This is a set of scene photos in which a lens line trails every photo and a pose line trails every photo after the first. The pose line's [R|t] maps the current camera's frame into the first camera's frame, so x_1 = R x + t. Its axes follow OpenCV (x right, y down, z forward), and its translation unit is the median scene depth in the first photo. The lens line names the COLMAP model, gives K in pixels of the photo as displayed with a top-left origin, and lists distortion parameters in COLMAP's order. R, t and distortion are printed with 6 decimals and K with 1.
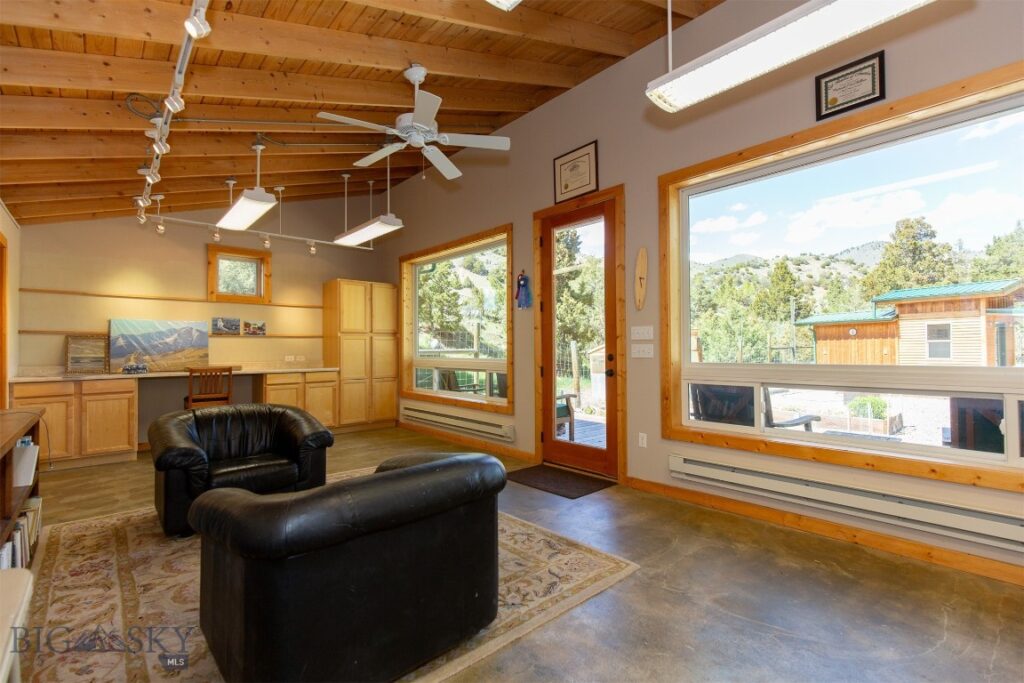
lens RADIAL K [[459.9, 0, 516.9], [0, 459.9, 342.7], [0, 0, 1]] dist [0.008475, -0.001857]
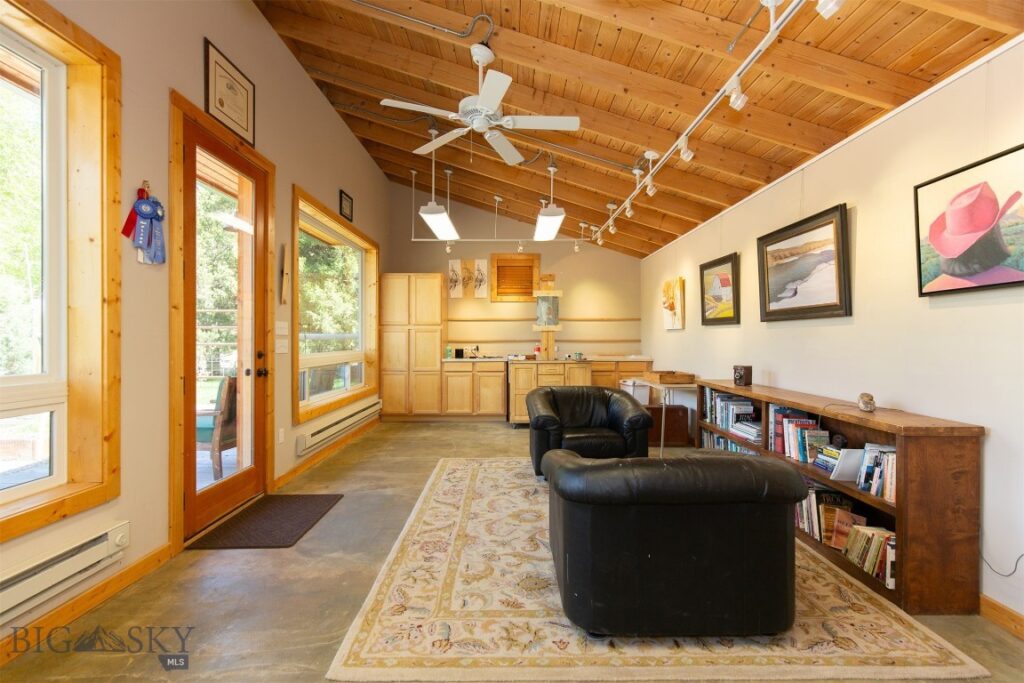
lens RADIAL K [[459.9, 0, 516.9], [0, 459.9, 342.7], [0, 0, 1]] dist [0.008475, -0.001857]
pose [[-0.754014, -0.000879, 0.656857, -0.602245], [-0.006863, 0.999955, -0.006539, 0.010868], [-0.656822, -0.009439, -0.753987, 1.114851]]
